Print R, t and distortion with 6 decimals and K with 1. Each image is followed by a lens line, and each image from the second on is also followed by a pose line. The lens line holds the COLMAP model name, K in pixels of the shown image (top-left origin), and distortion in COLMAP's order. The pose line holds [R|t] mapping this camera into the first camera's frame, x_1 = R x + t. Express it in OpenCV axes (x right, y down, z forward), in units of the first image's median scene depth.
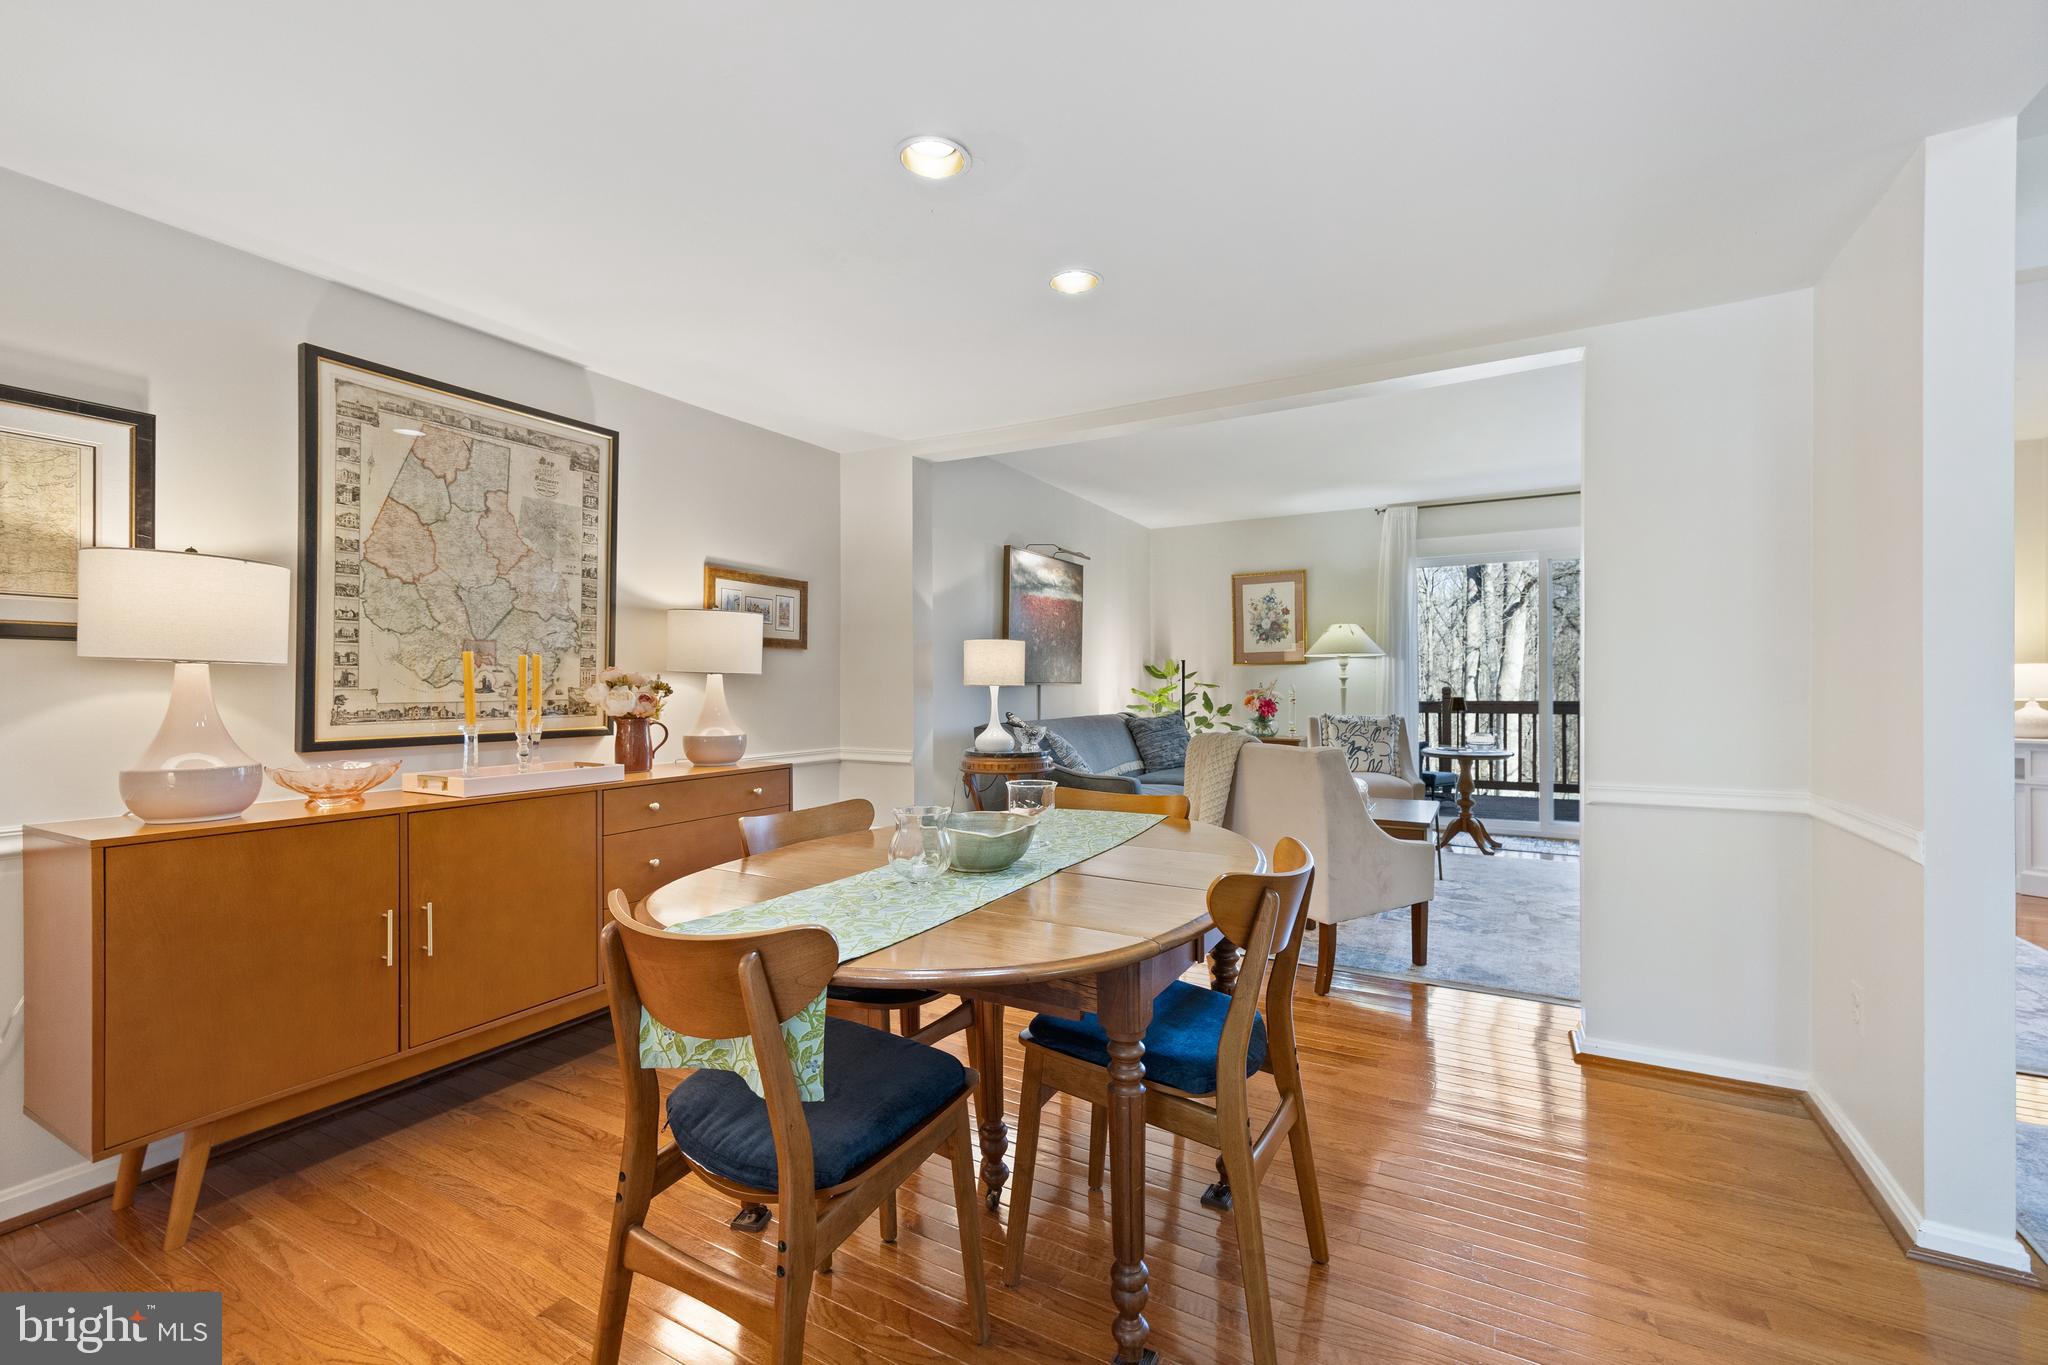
lens RADIAL K [[826.0, 0, 1021.0], [0, 826.0, 679.3], [0, 0, 1]] dist [-0.004277, 0.000820]
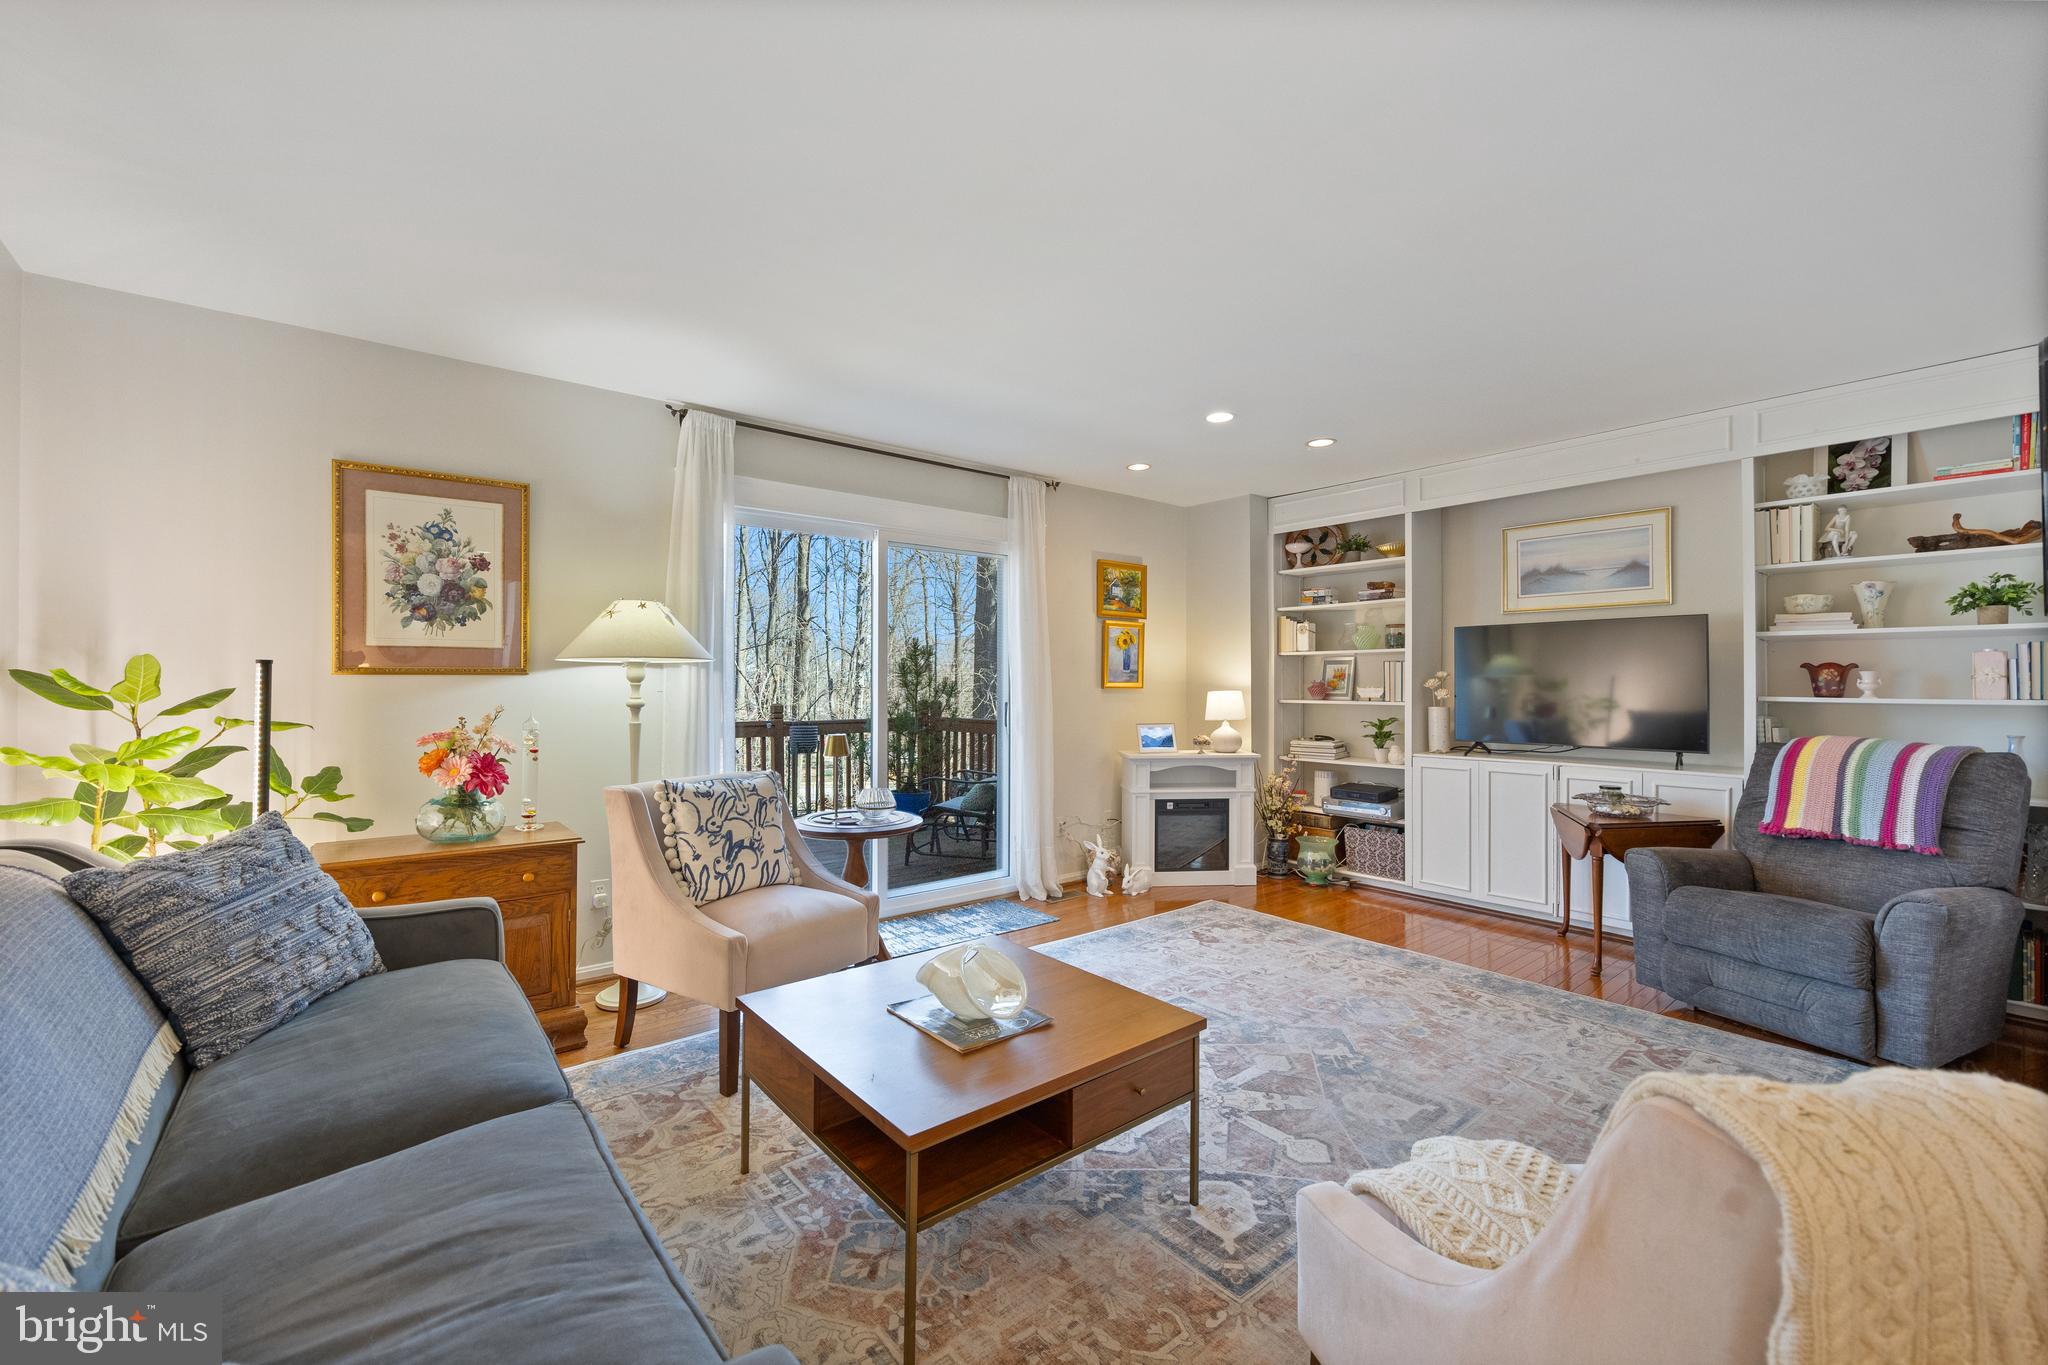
lens RADIAL K [[826.0, 0, 1023.4], [0, 826.0, 672.4], [0, 0, 1]] dist [-0.004277, 0.000820]
pose [[0.349200, 0.019029, 0.936855, -0.014311], [-0.009686, 0.999814, -0.016698, -0.015454], [-0.936998, -0.003244, 0.349319, 0.579160]]
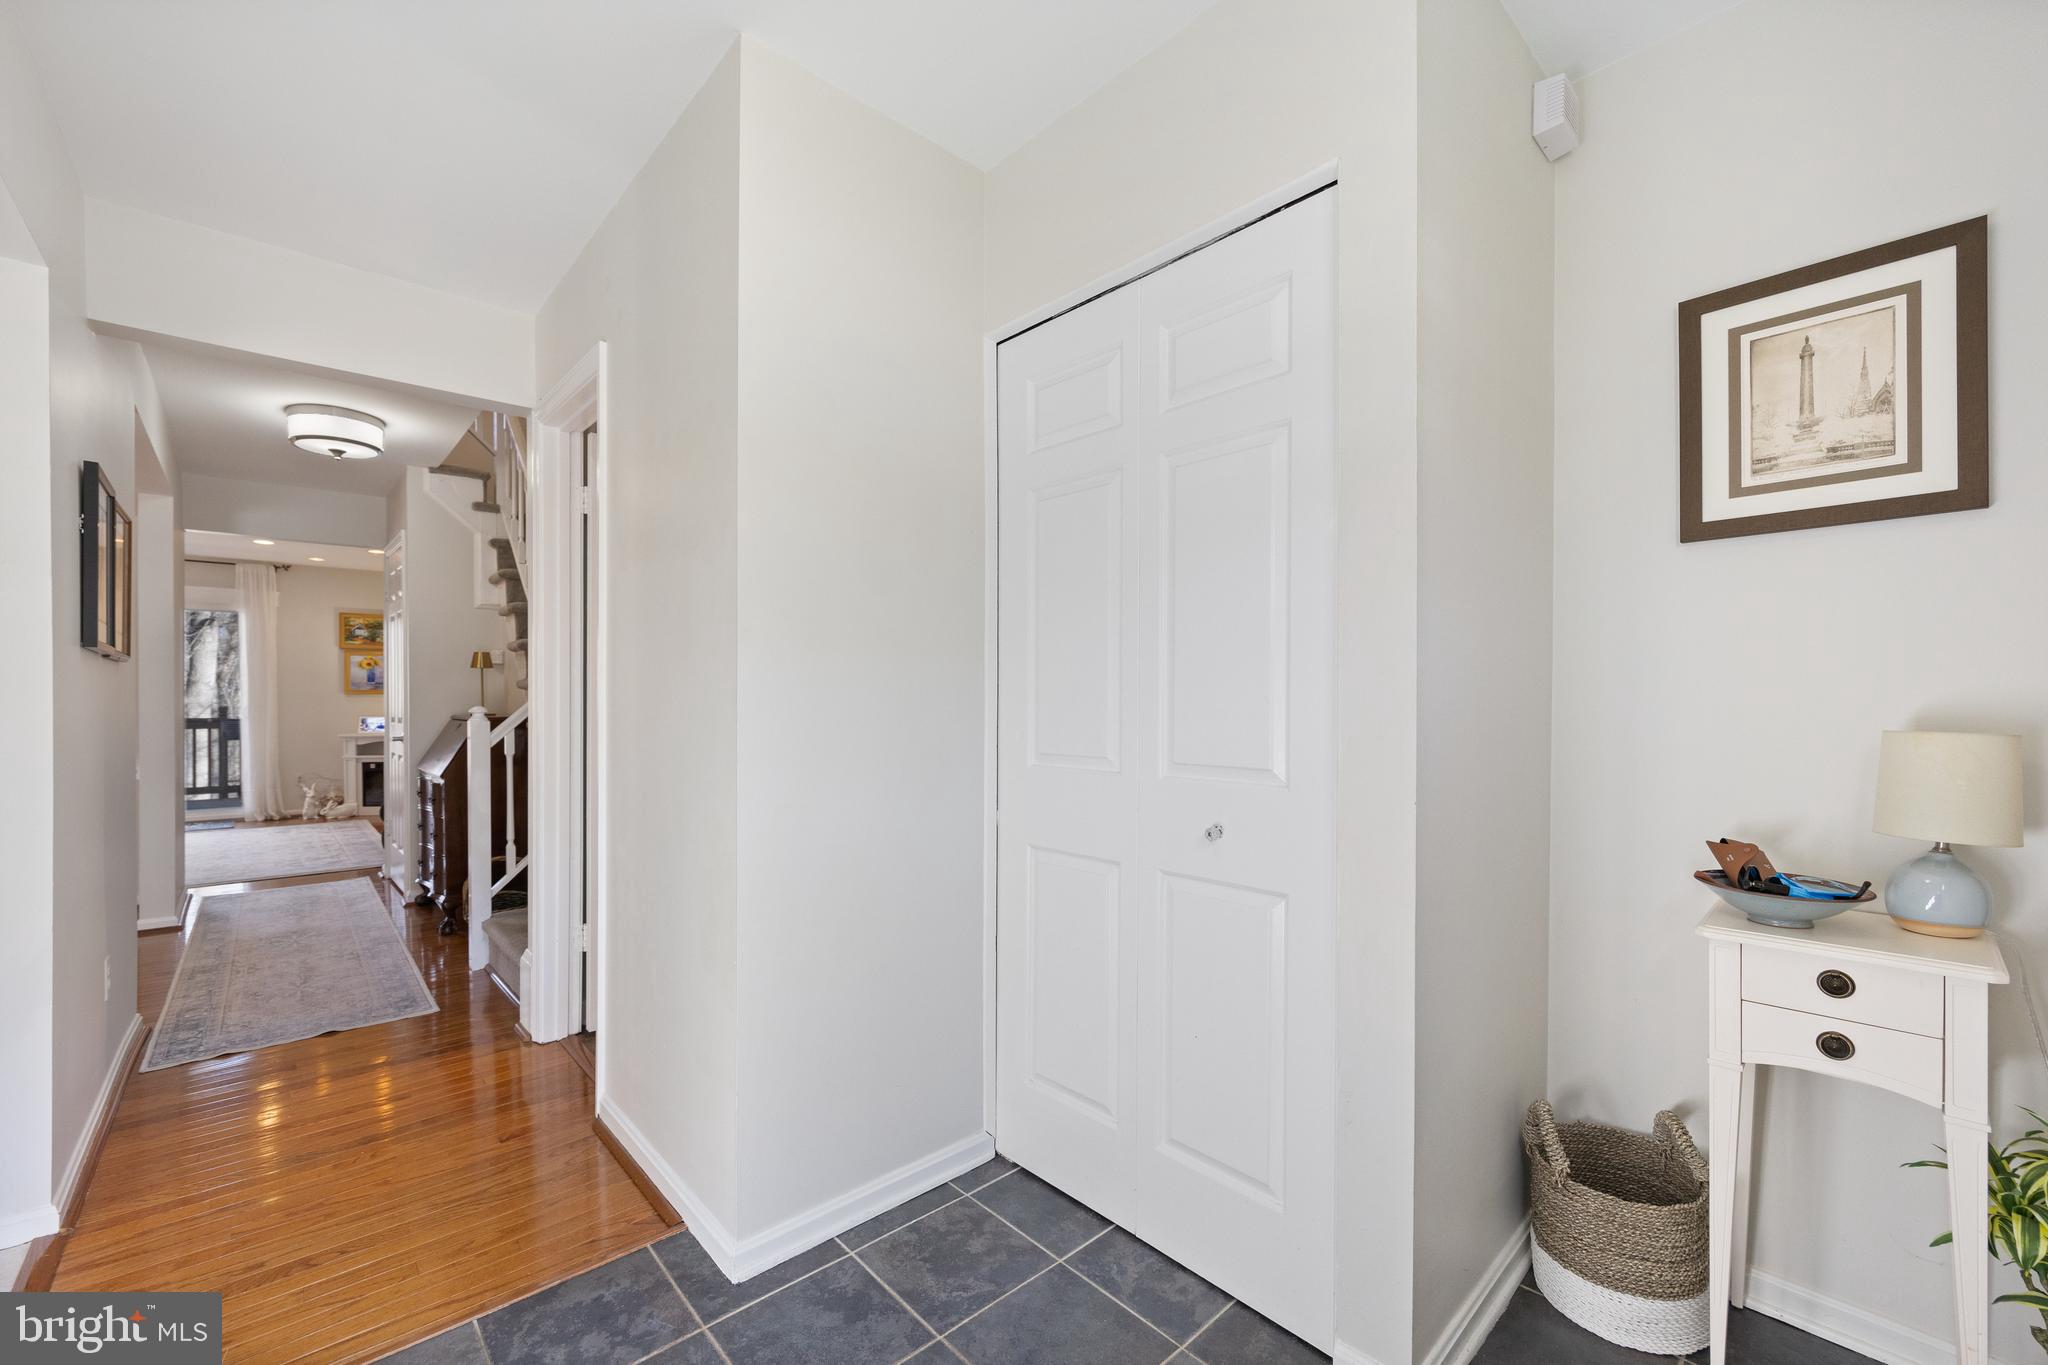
lens RADIAL K [[826.0, 0, 1027.5], [0, 826.0, 710.2], [0, 0, 1]] dist [-0.004277, 0.000820]
pose [[0.283704, -0.001376, 0.958911, -0.160737], [-0.003795, 0.999990, 0.002558, 0.004714], [-0.958904, -0.004365, 0.283696, -0.638378]]
